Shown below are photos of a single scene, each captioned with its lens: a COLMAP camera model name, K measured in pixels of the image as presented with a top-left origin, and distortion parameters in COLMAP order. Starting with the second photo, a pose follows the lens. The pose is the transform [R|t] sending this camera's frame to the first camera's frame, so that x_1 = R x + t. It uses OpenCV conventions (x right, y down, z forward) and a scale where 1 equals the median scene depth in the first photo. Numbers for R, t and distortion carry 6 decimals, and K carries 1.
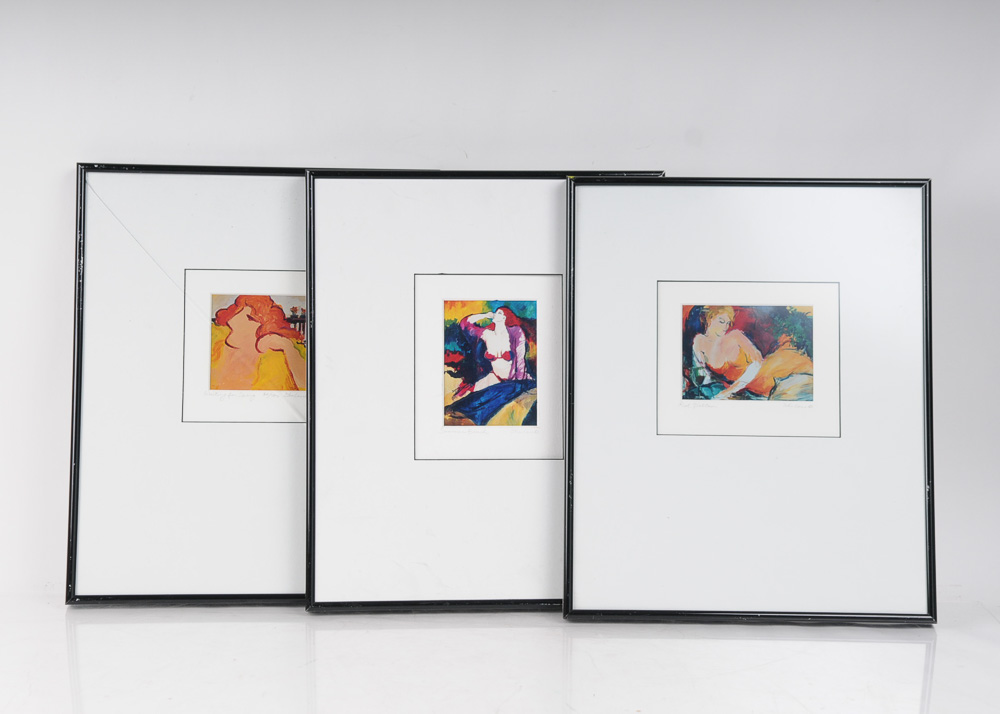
lens RADIAL K [[1980.3, 0, 496.5], [0, 1980.3, 352.5], [0, 0, 1]] dist [0.241287, 0.000000]
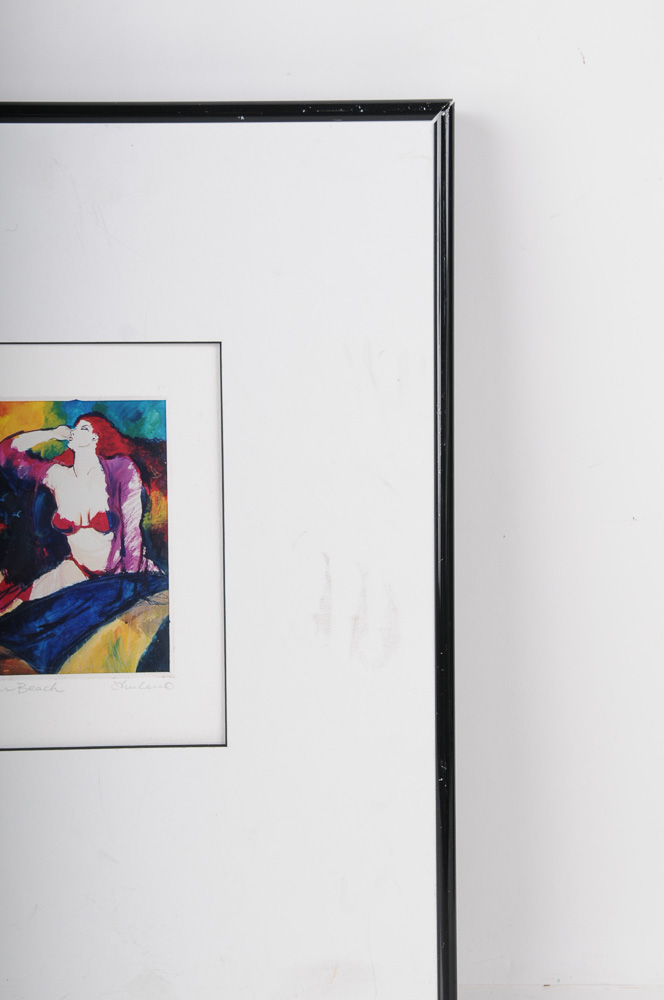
lens RADIAL K [[1586.6, 0, 332.1], [0, 1586.6, 495.1], [0, 0, 1]] dist [0.101673, 0.000000]
pose [[0.998812, 0.001032, -0.048725, 0.076238], [0.006370, 0.988433, 0.151523, -0.059705], [0.048318, -0.151653, 0.987252, 0.642025]]
